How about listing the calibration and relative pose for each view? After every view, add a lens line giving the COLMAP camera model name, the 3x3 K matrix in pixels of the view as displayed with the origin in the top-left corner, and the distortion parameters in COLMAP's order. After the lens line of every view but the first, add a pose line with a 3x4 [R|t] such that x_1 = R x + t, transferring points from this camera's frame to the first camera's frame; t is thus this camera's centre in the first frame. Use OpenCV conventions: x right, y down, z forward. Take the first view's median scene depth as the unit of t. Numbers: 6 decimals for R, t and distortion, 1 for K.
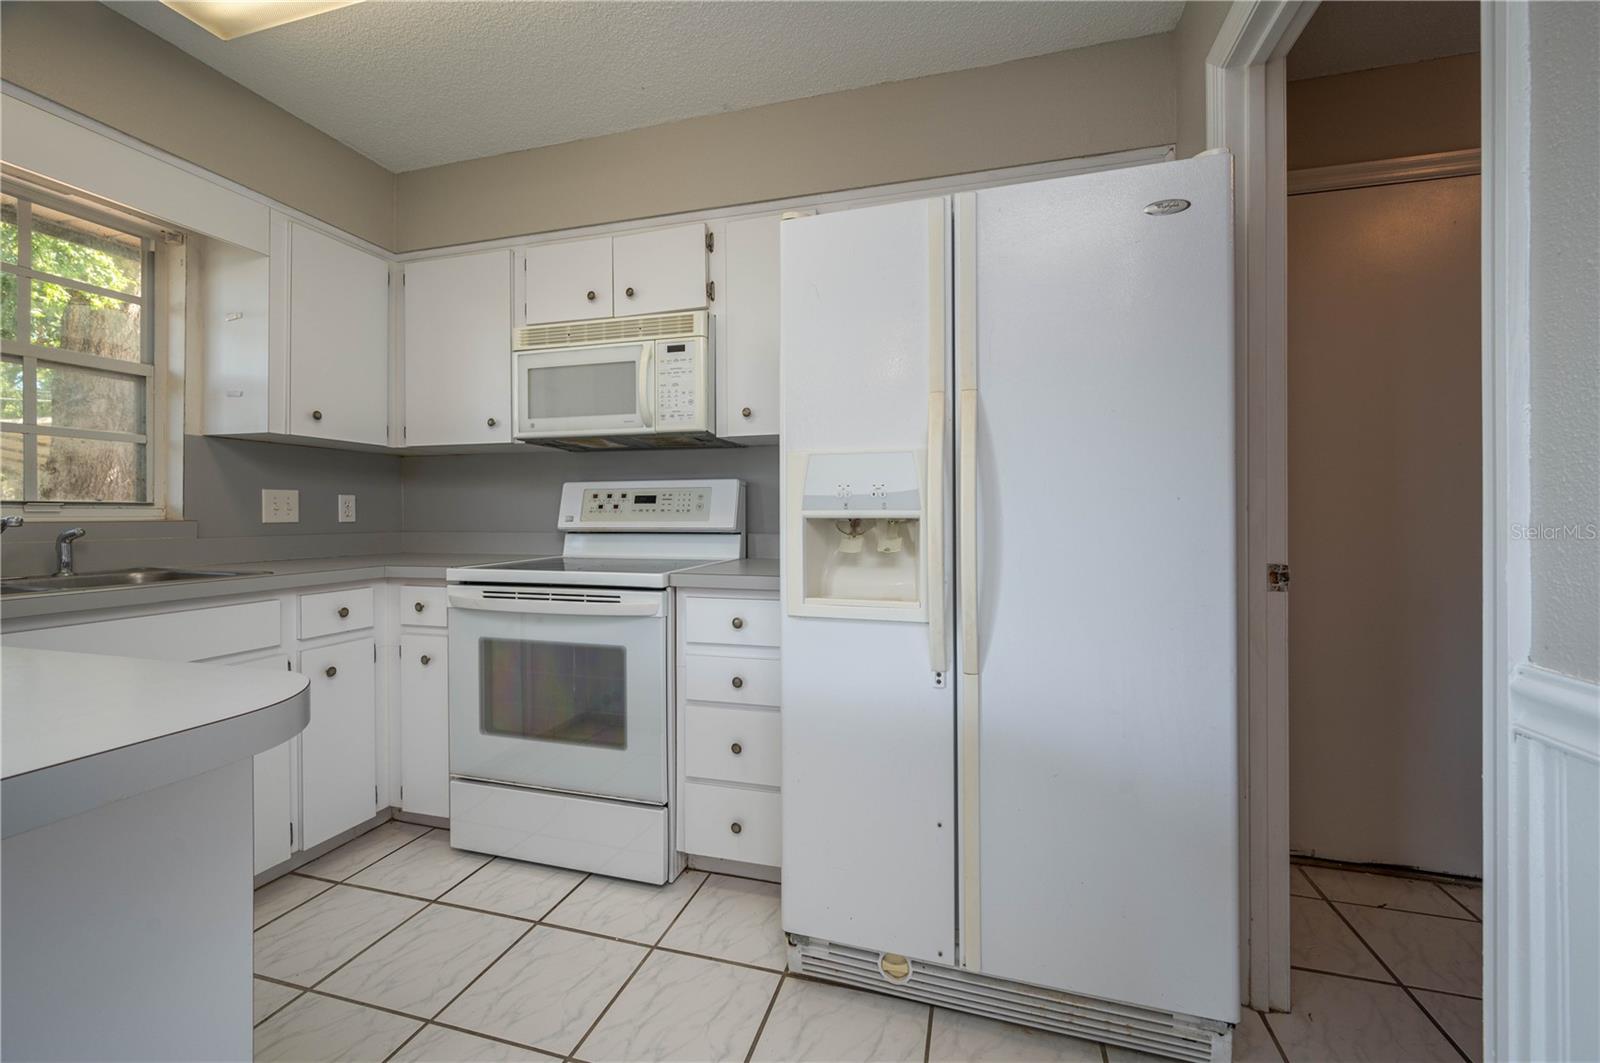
lens RADIAL K [[642.0, 0, 806.7], [0, 642.0, 510.4], [0, 0, 1]] dist [-0.001457, -0.000692]
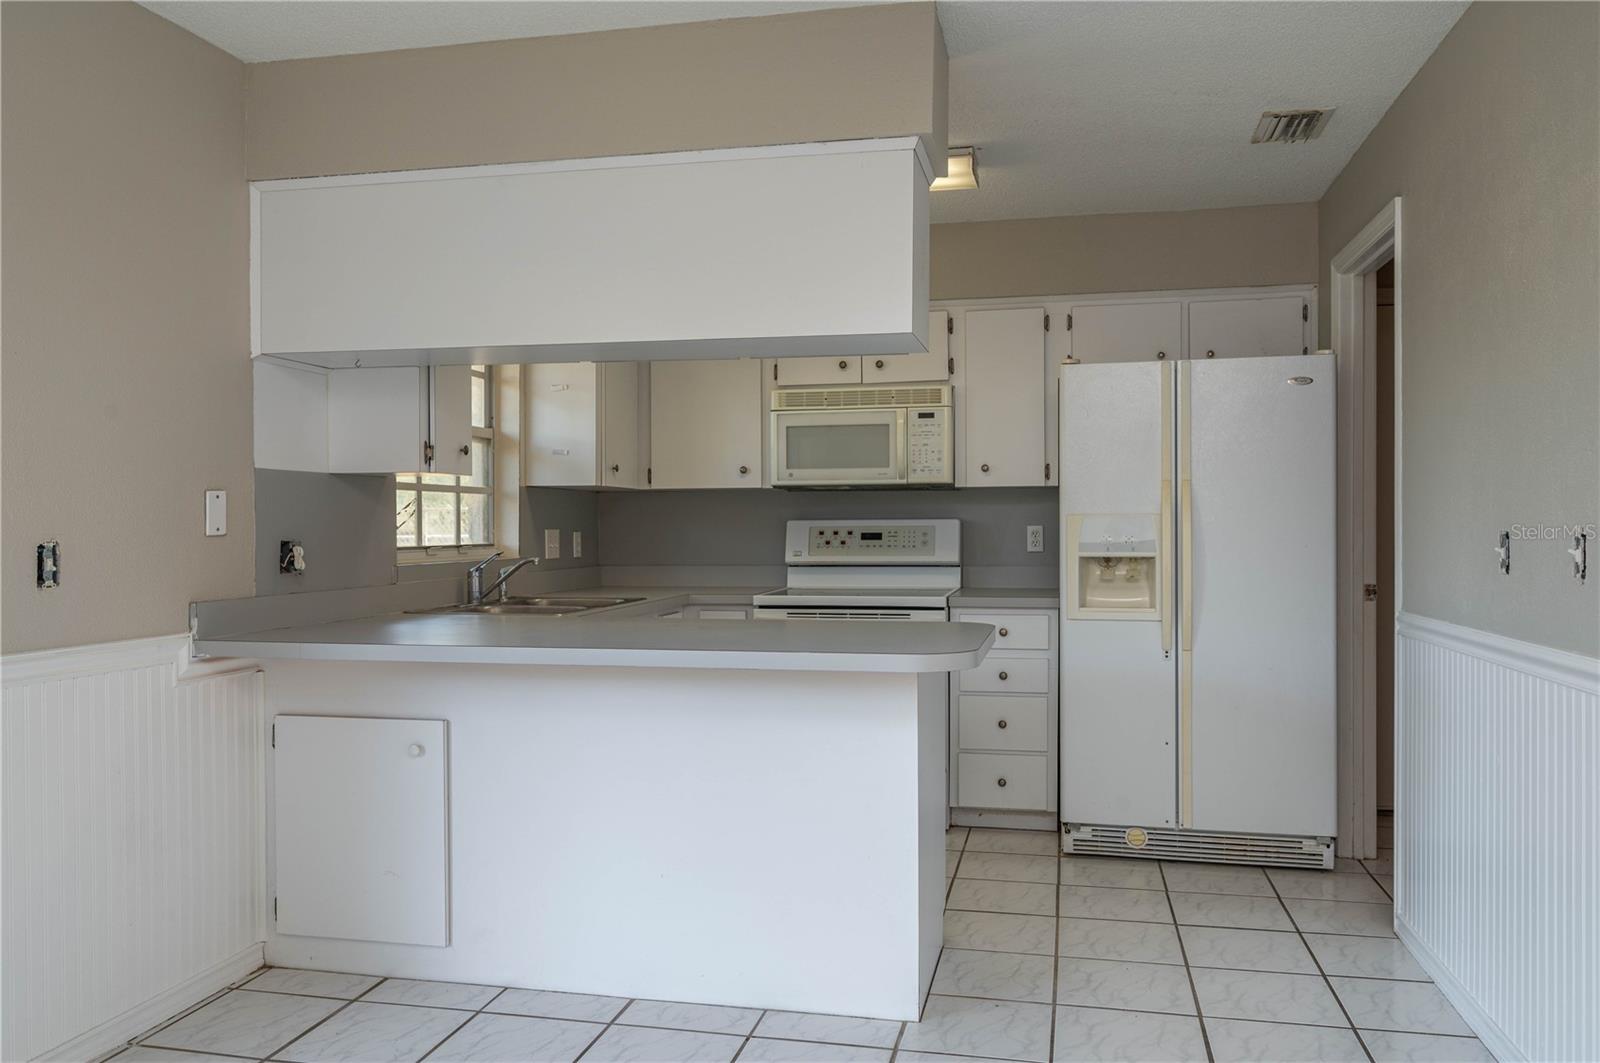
lens RADIAL K [[1236.6, 0, 789.9], [0, 1236.6, 538.4], [0, 0, 1]] dist [0.002543, -0.006269]
pose [[0.998508, -0.004719, 0.054396, -0.591919], [0.003737, 0.999829, 0.018133, -0.061600], [-0.054472, -0.017903, 0.998355, -1.343227]]
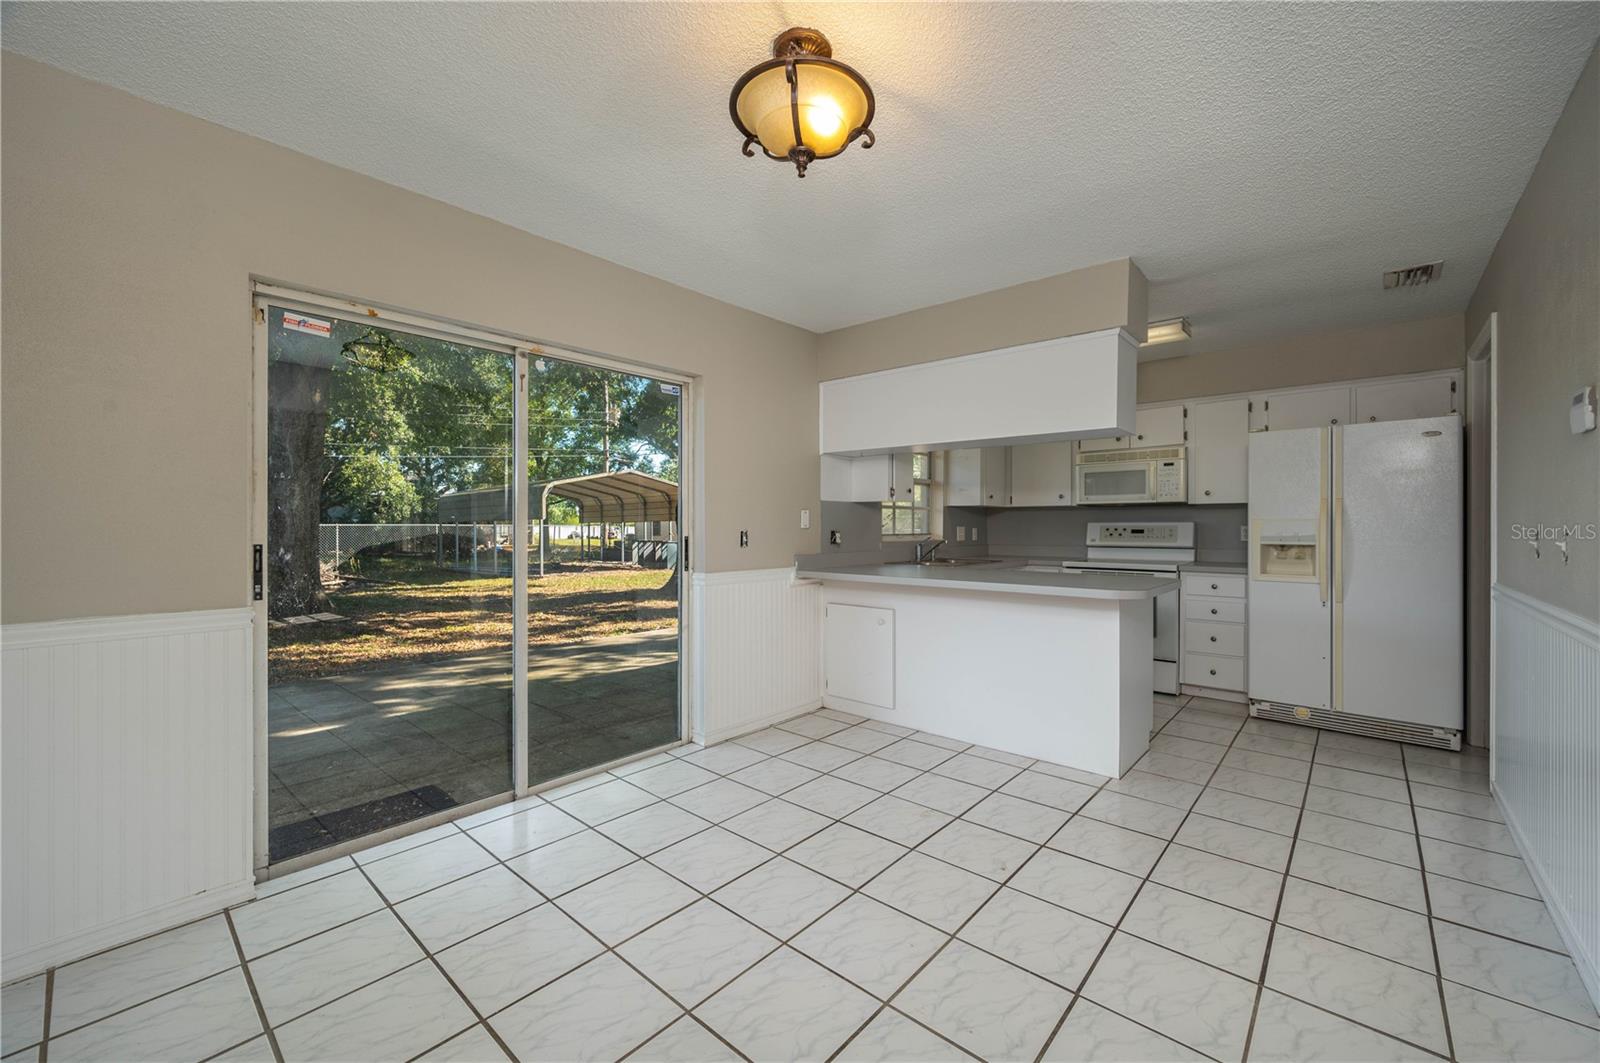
lens RADIAL K [[642.0, 0, 786.5], [0, 642.0, 529.2], [0, 0, 1]] dist [-0.001457, -0.000692]
pose [[0.896895, 0.002616, -0.442235, -0.405290], [0.003270, 0.999916, 0.012547, -0.061673], [0.442231, -0.012700, 0.896811, -1.553060]]
